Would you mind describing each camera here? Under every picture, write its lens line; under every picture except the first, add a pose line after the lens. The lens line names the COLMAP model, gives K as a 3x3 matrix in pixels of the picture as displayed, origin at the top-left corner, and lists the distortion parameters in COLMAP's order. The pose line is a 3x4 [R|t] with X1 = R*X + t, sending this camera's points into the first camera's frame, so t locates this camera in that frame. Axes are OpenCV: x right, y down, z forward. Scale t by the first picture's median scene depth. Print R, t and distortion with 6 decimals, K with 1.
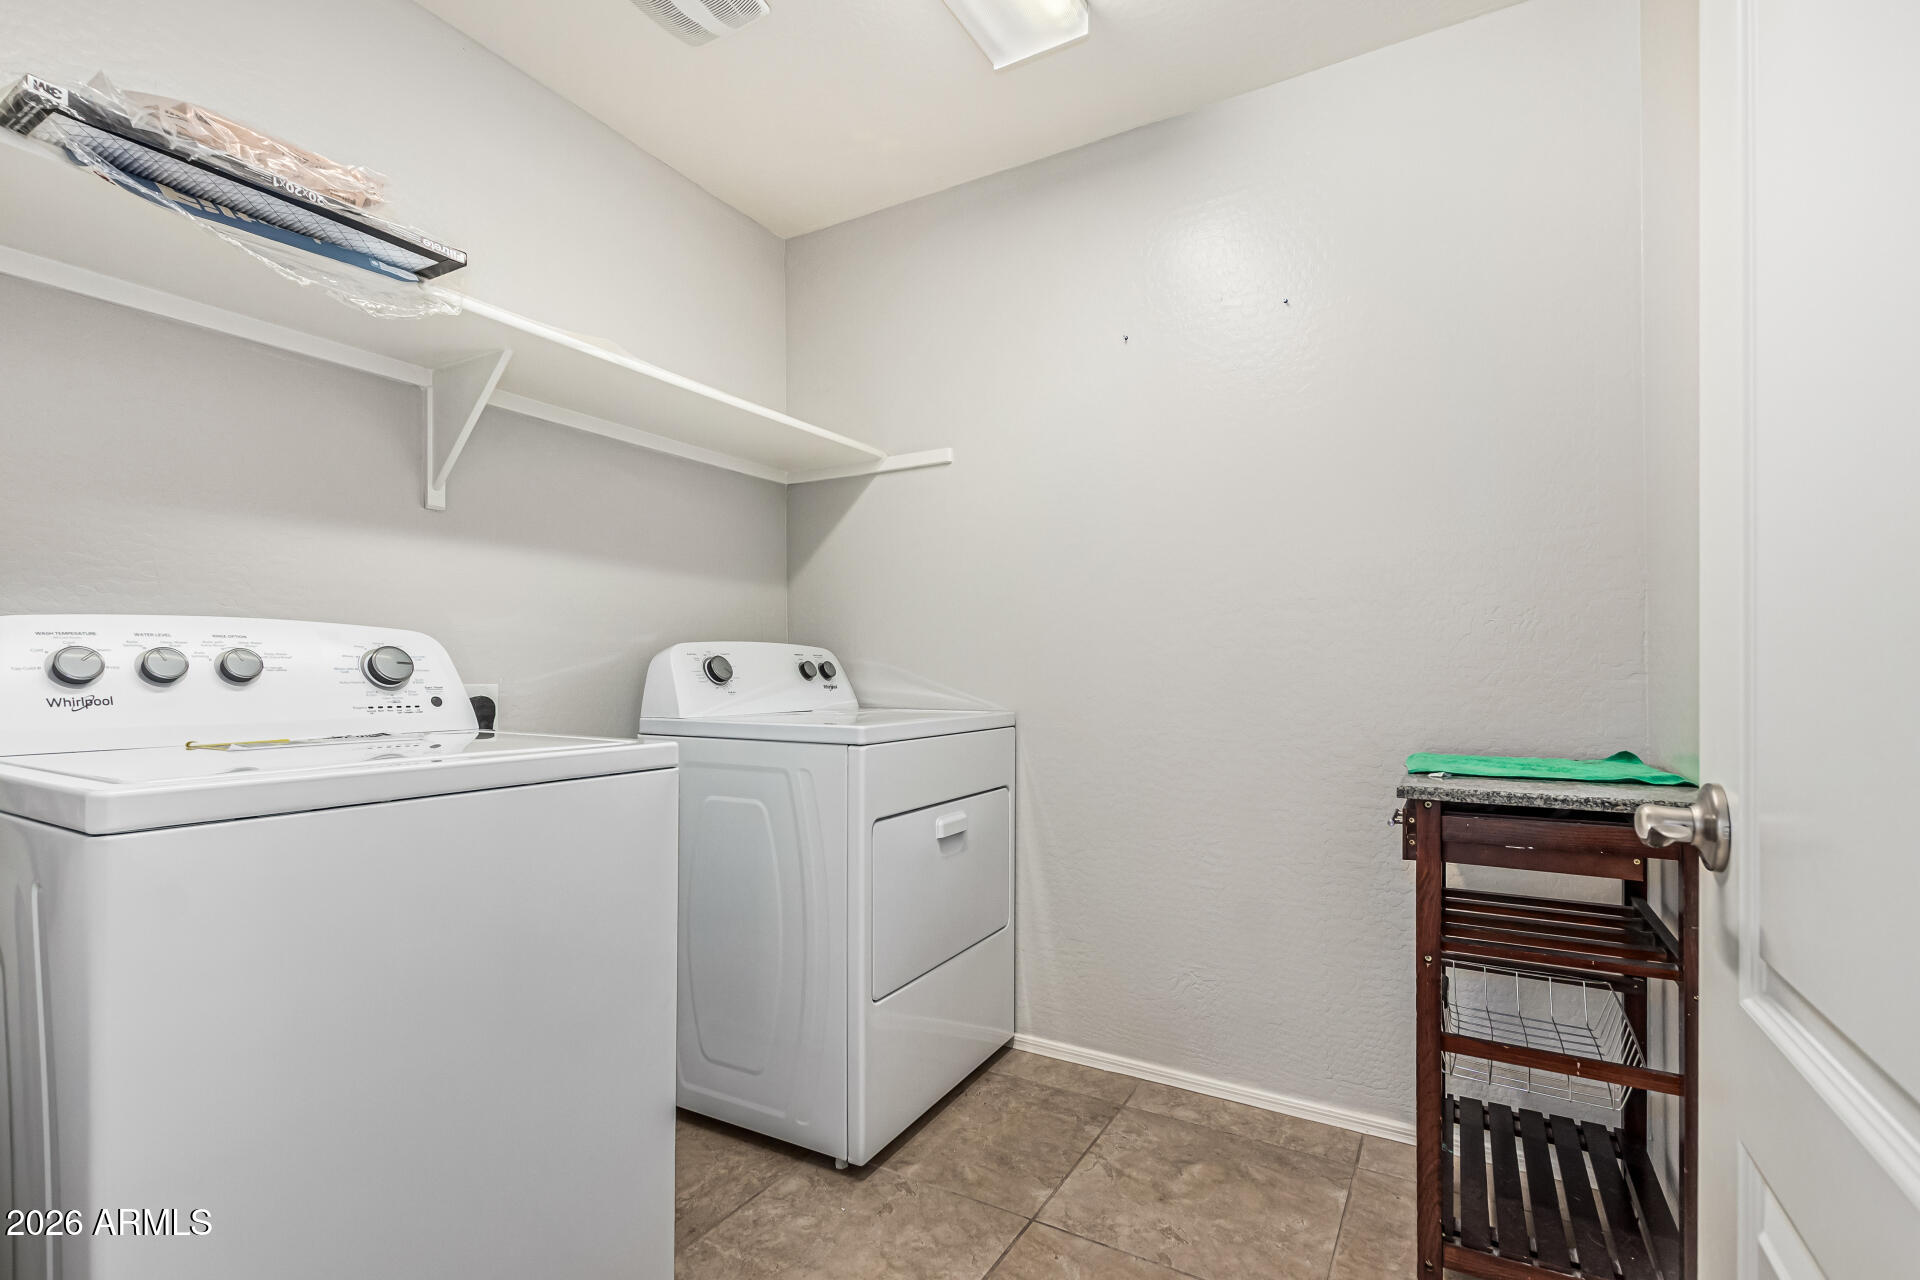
lens RADIAL K [[887.5, 0, 961.1], [0, 887.5, 662.8], [0, 0, 1]] dist [0.003915, 0.000263]
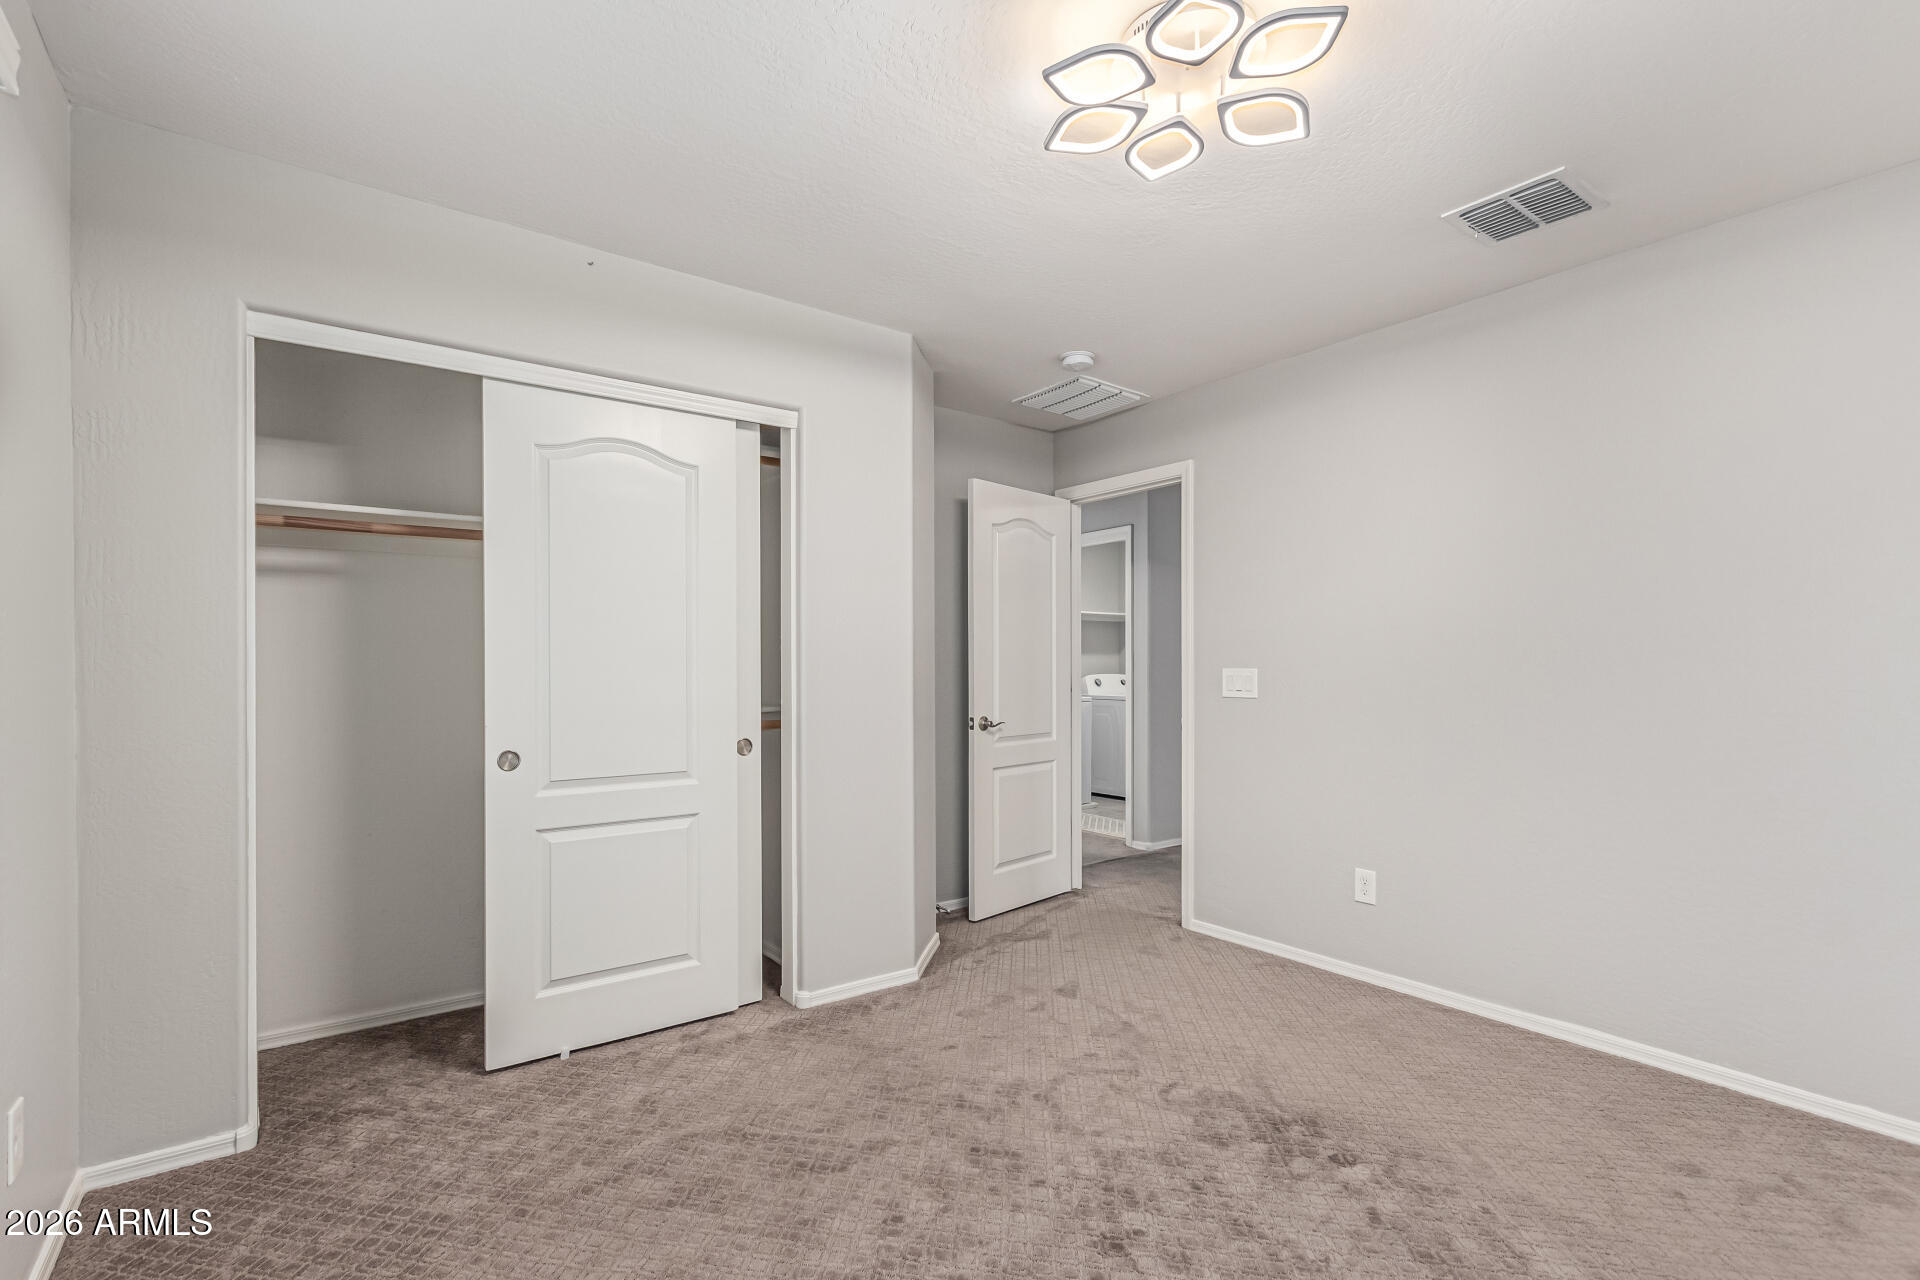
lens RADIAL K [[887.5, 0, 961.1], [0, 887.5, 662.8], [0, 0, 1]] dist [0.003915, 0.000263]
pose [[0.915753, -0.002068, -0.401736, 0.838131], [0.002719, 0.999996, 0.001050, -0.092897], [0.401732, -0.002054, 0.915755, -3.170689]]
